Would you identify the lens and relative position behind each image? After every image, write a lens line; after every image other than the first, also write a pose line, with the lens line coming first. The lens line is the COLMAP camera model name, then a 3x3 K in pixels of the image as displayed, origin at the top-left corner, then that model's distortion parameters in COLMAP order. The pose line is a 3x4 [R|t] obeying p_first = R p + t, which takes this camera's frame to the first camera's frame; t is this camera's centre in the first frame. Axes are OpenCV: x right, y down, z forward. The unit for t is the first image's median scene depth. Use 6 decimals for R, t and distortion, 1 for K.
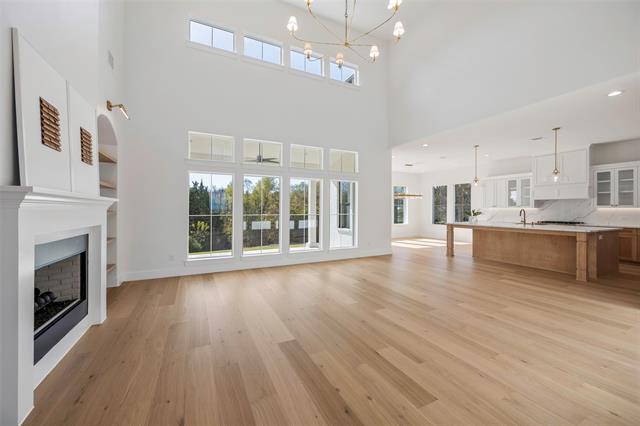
lens RADIAL K [[256.0, 0, 320.0], [0, 256.0, 207.4], [0, 0, 1]] dist [-0.001939, 0.000740]
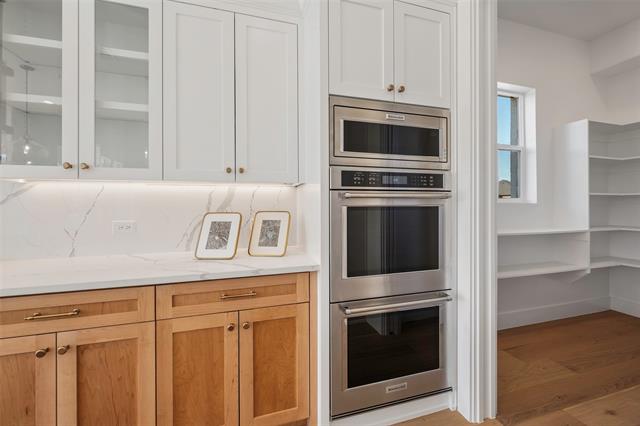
lens RADIAL K [[256.0, 0, 317.7], [0, 256.0, 208.5], [0, 0, 1]] dist [-0.001939, 0.000740]
pose [[0.177270, -0.015878, 0.984034, 0.954790], [-0.002299, 0.999860, 0.016547, 0.020404], [-0.984160, -0.005196, 0.177208, 0.754635]]
